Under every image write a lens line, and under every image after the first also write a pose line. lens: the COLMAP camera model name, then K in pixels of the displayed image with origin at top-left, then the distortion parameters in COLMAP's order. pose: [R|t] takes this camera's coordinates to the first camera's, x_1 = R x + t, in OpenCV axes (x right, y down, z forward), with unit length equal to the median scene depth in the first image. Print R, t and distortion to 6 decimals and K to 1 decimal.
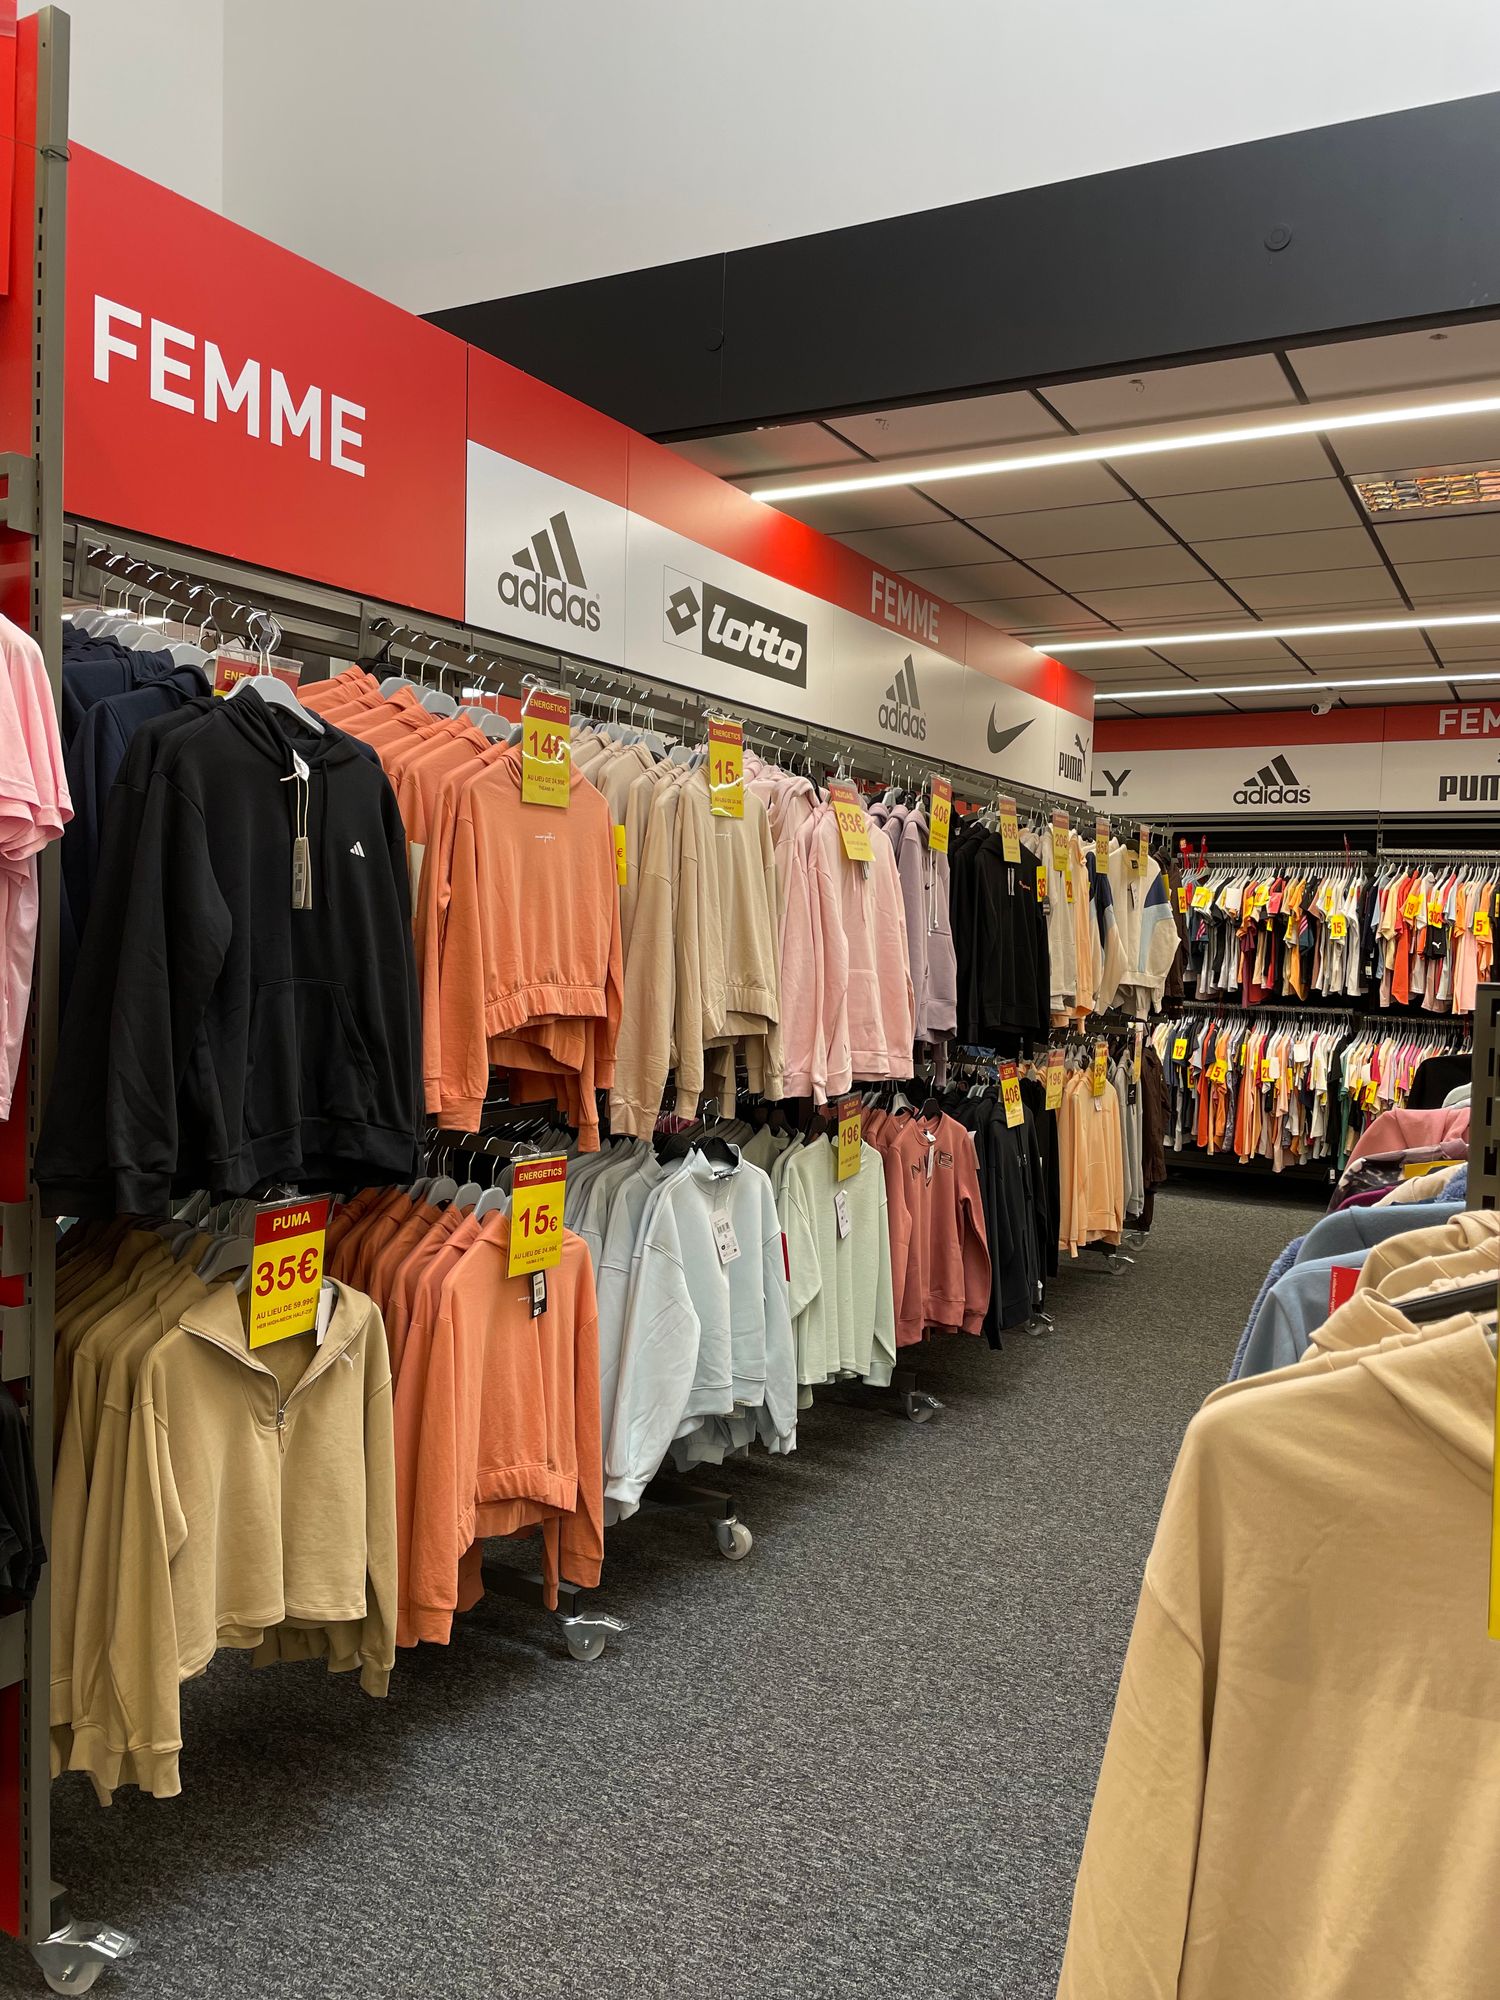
lens RADIAL K [[1512.3, 0, 746.5], [0, 1512.3, 996.4], [0, 0, 1]] dist [0.010713, -0.021523]
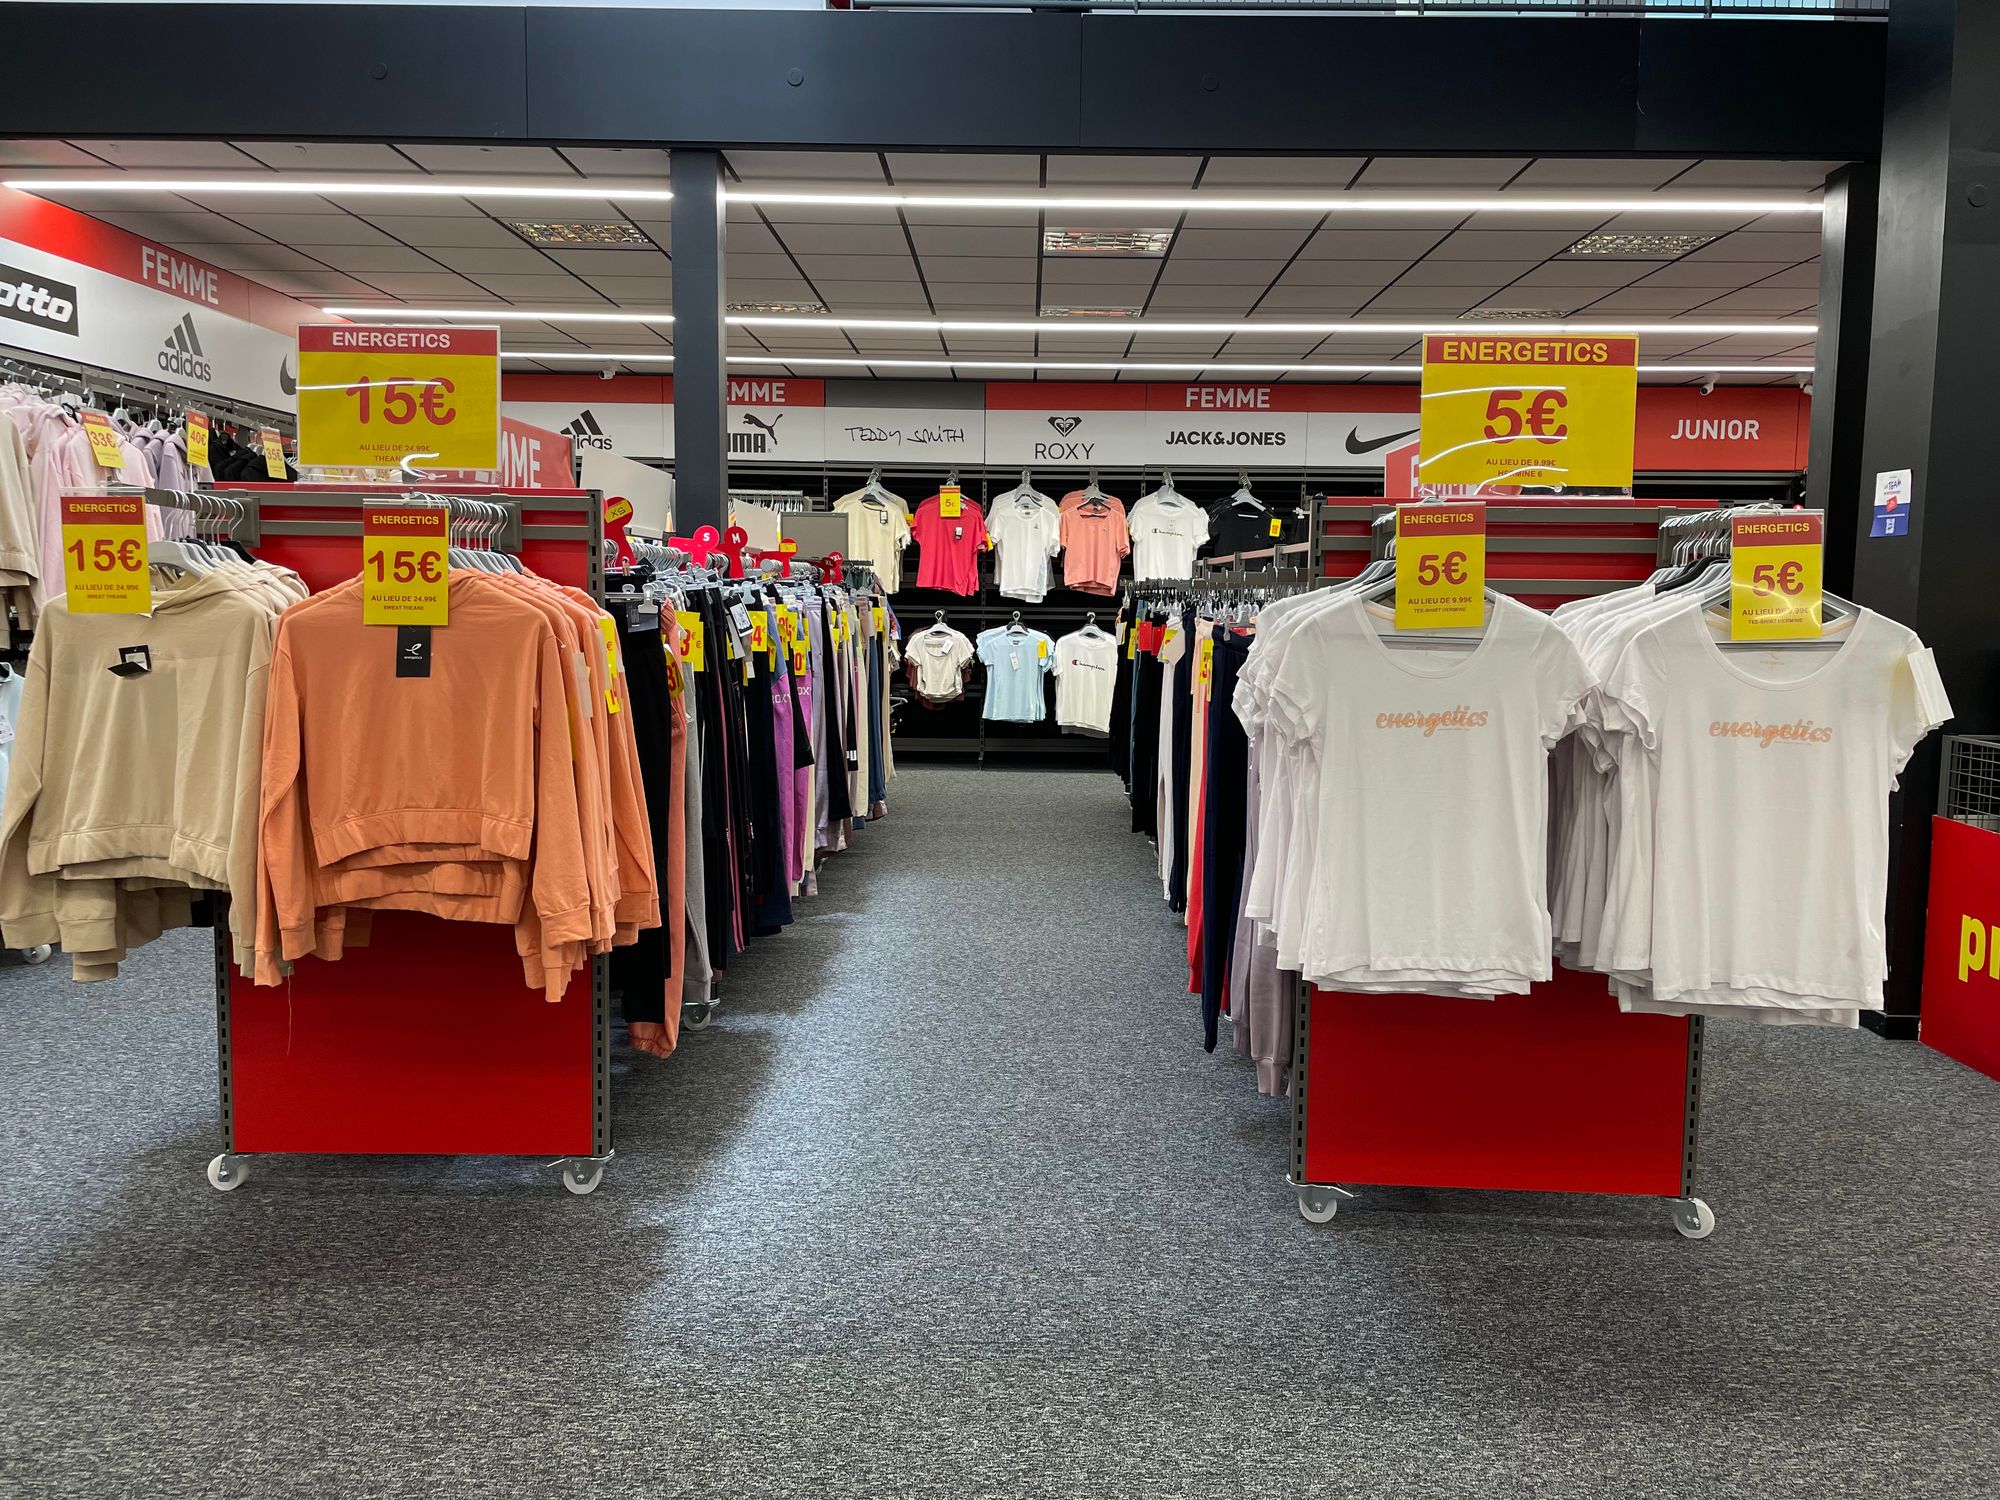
lens RADIAL K [[1512.3, 0, 1002.9], [0, 1512.3, 746.7], [0, 0, 1]] dist [0.010713, -0.021523]
pose [[0.879048, -0.052129, 0.473875, 0.106166], [0.021730, 0.997352, 0.069405, 0.077599], [-0.476239, -0.050713, 0.877852, -0.554659]]
